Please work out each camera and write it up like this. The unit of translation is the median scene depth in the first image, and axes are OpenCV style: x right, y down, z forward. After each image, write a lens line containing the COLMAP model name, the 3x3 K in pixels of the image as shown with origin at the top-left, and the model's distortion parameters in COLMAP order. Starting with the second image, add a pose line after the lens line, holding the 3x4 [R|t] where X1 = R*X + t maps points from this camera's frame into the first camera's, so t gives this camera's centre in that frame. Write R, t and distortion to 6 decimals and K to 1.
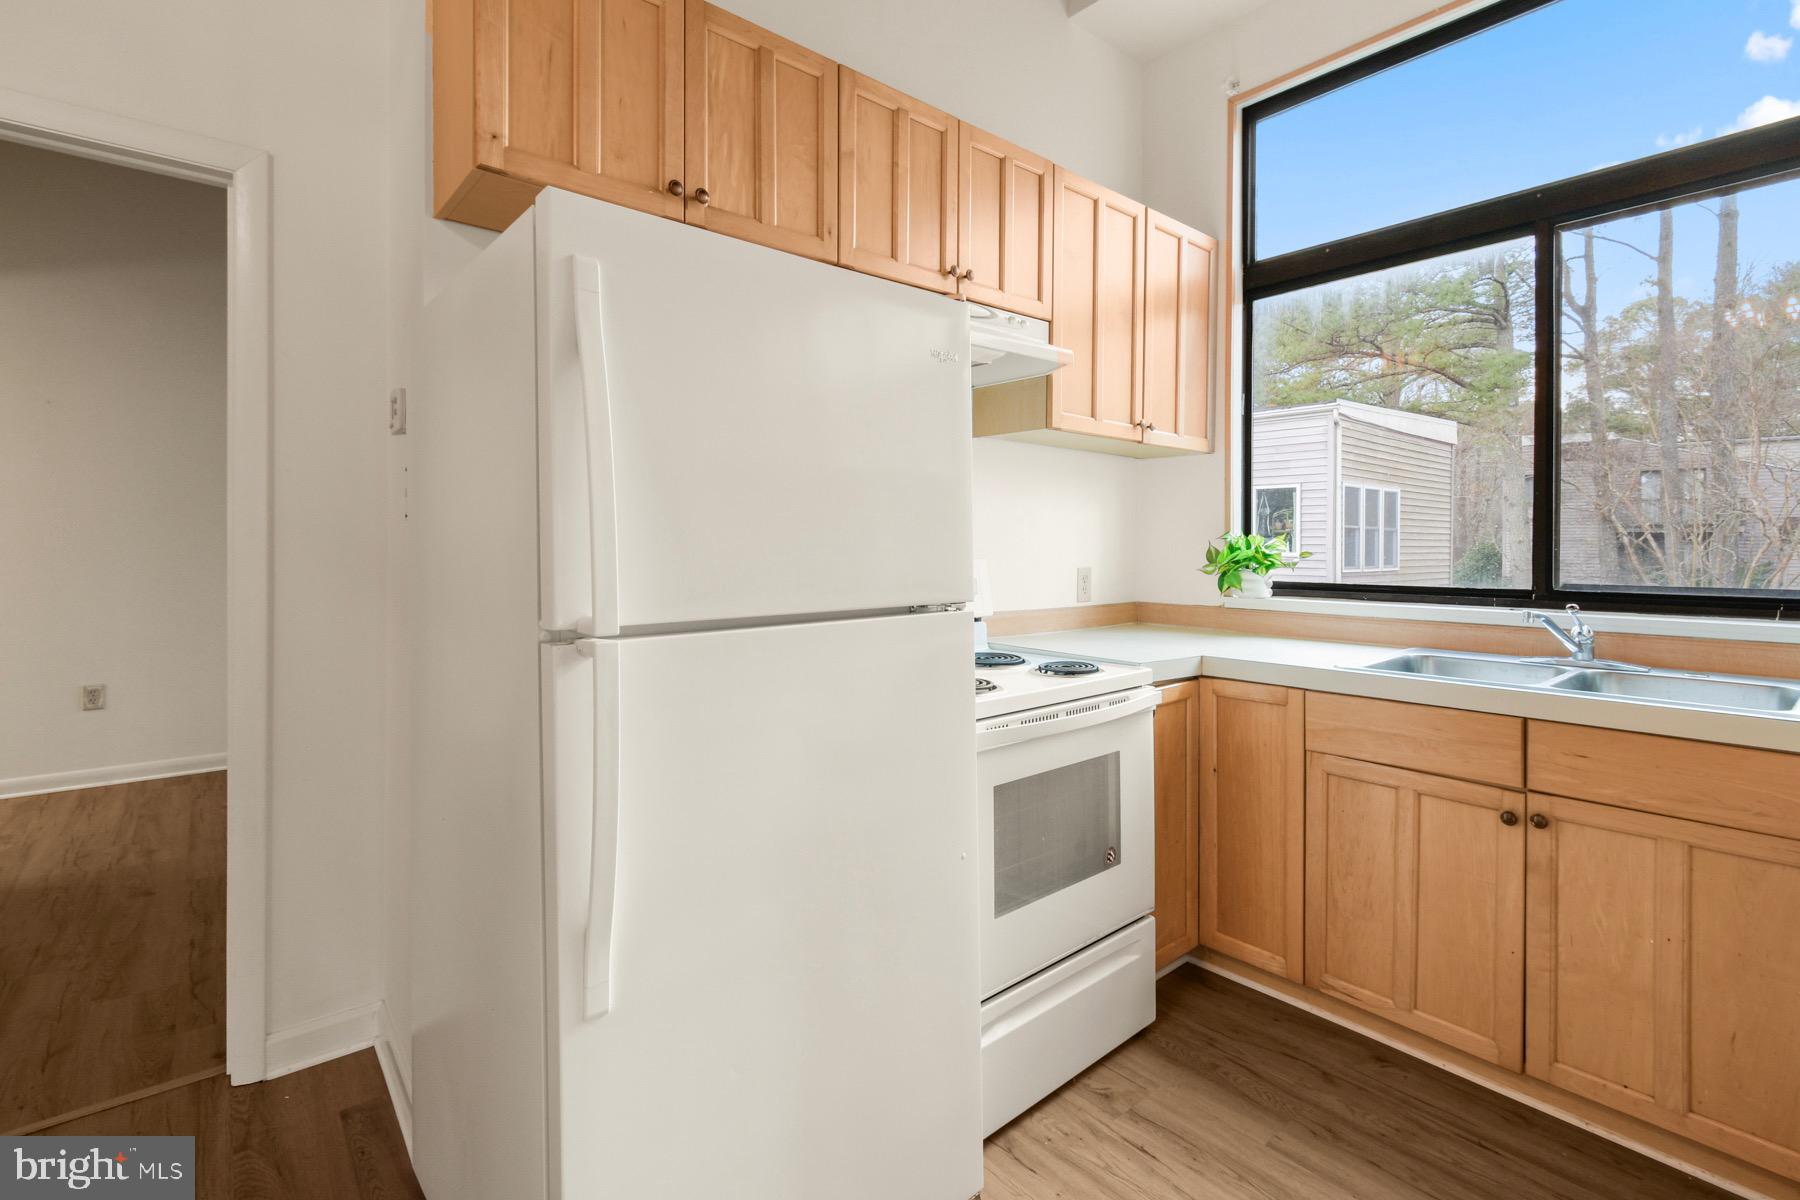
lens RADIAL K [[804.2, 0, 866.2], [0, 804.2, 552.6], [0, 0, 1]] dist [-0.000406, -0.000121]
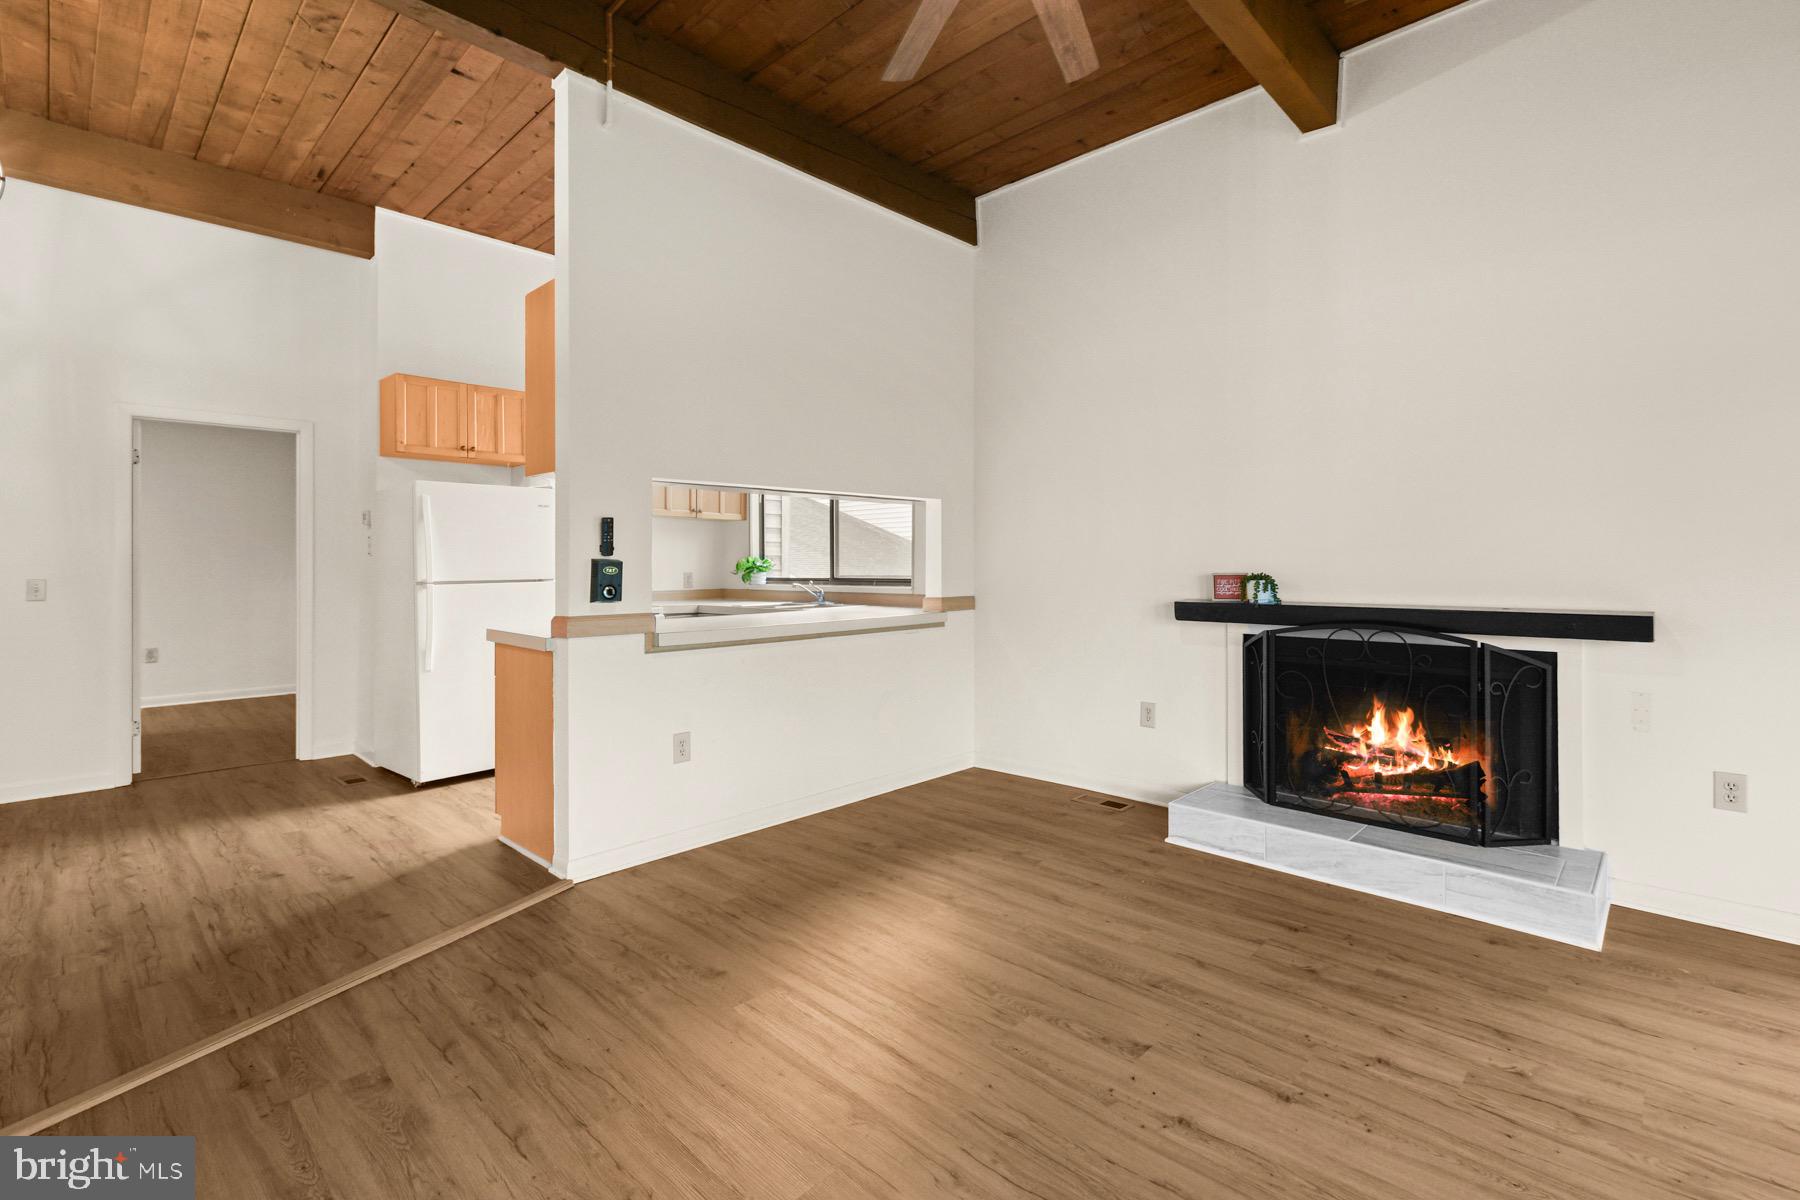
lens RADIAL K [[818.0, 0, 903.8], [0, 818.0, 562.9], [0, 0, 1]] dist [0.000516, -0.000086]
pose [[0.992008, -0.007691, 0.125942, 0.731304], [0.009169, 0.999896, -0.011160, 0.029580], [-0.125843, 0.012226, 0.991975, -1.634118]]
